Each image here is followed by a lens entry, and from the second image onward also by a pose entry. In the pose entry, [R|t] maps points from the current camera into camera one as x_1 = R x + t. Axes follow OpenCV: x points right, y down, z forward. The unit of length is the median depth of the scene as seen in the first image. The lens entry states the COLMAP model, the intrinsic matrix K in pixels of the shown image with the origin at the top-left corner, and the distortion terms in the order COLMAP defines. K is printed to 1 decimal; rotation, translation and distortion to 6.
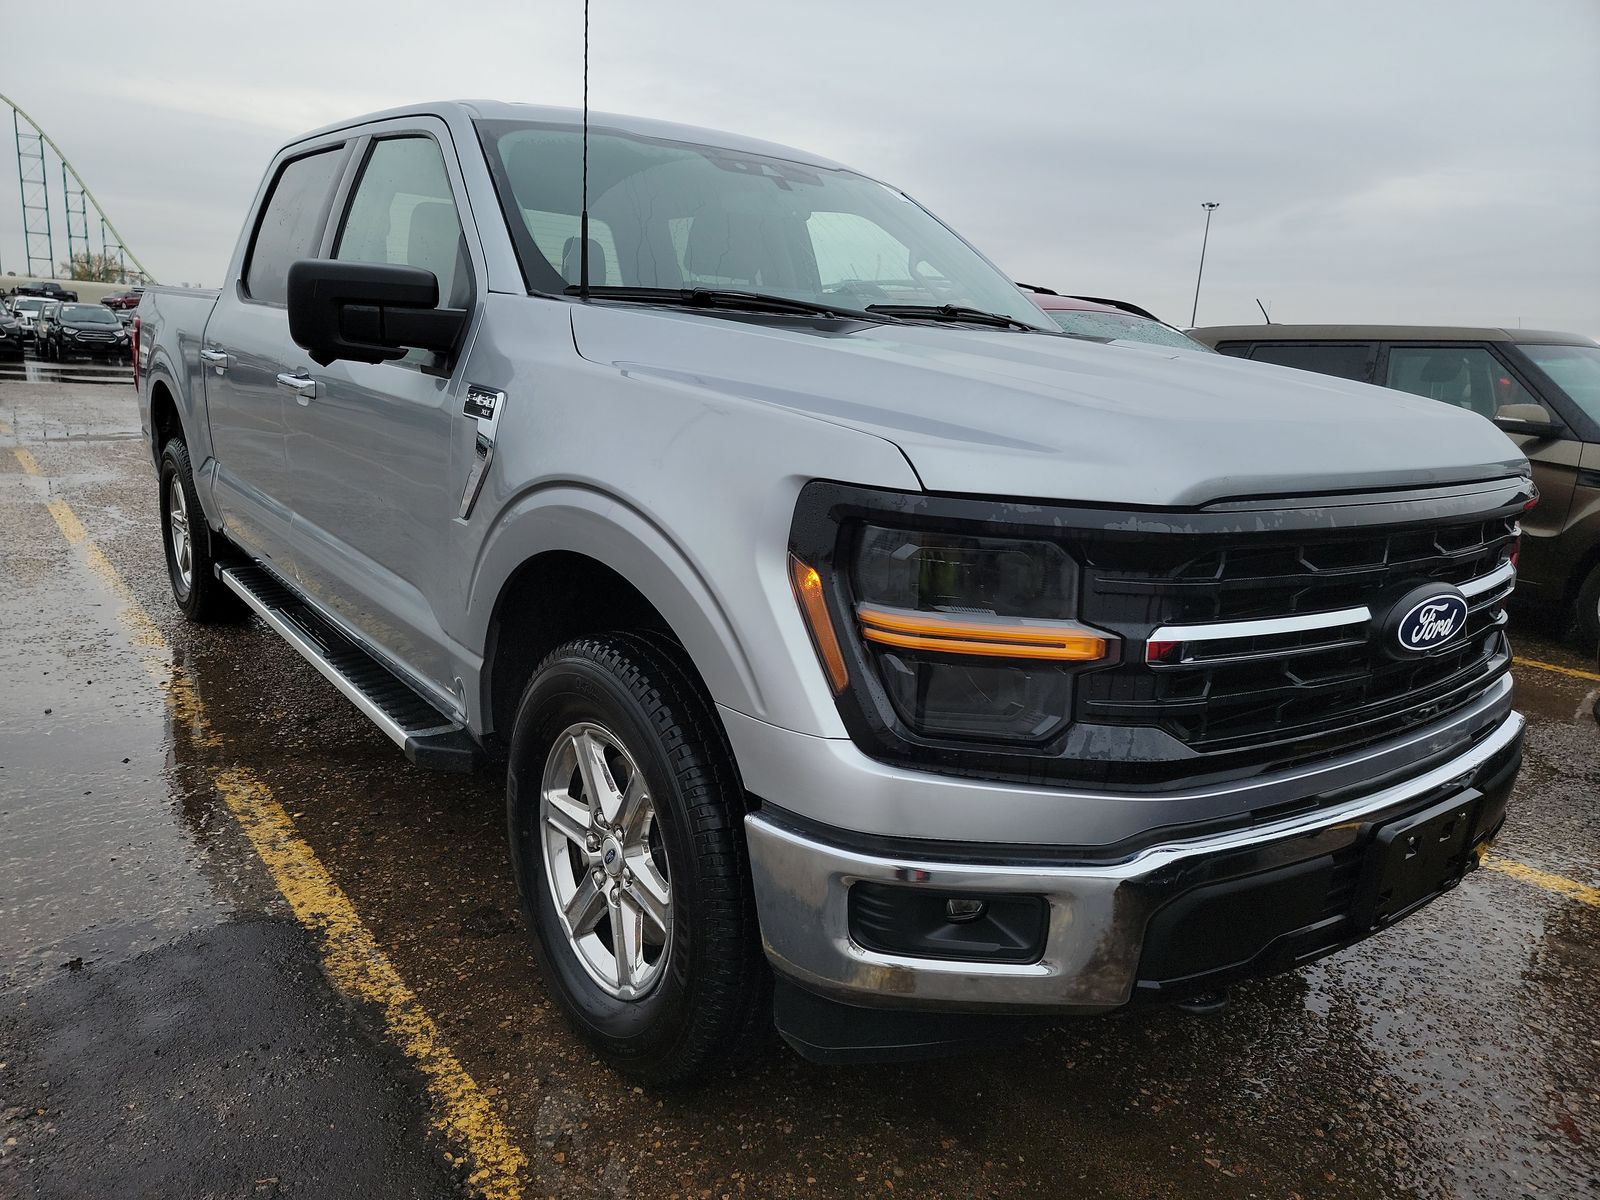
lens RADIAL K [[1124.2, 0, 800.3], [0, 1124.2, 596.7], [0, 0, 1]] dist [0.063571, -0.002812]
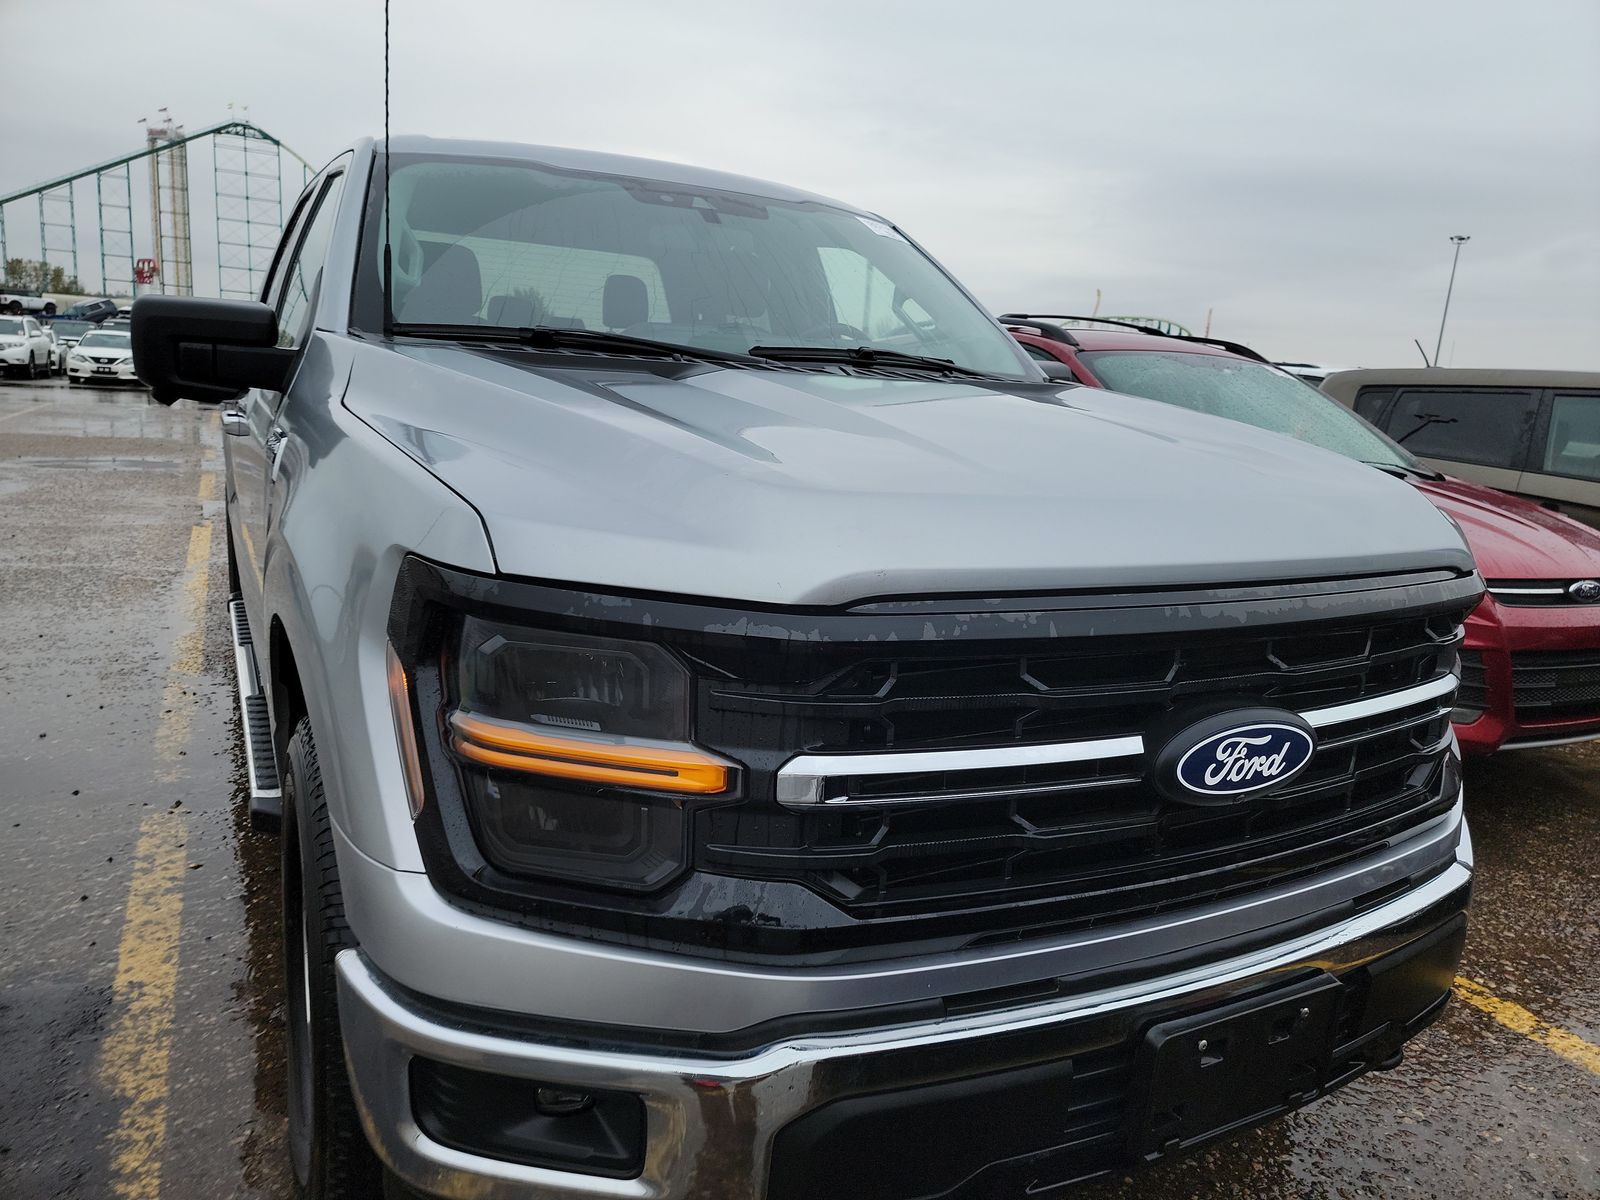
lens RADIAL K [[1126.6, 0, 803.2], [0, 1126.6, 583.7], [0, 0, 1]] dist [0.088579, -0.060293]
pose [[0.987737, 0.036961, -0.151687, 0.392649], [-0.043563, 0.998232, -0.040434, -0.055219], [0.149925, 0.046546, 0.987601, 0.196599]]
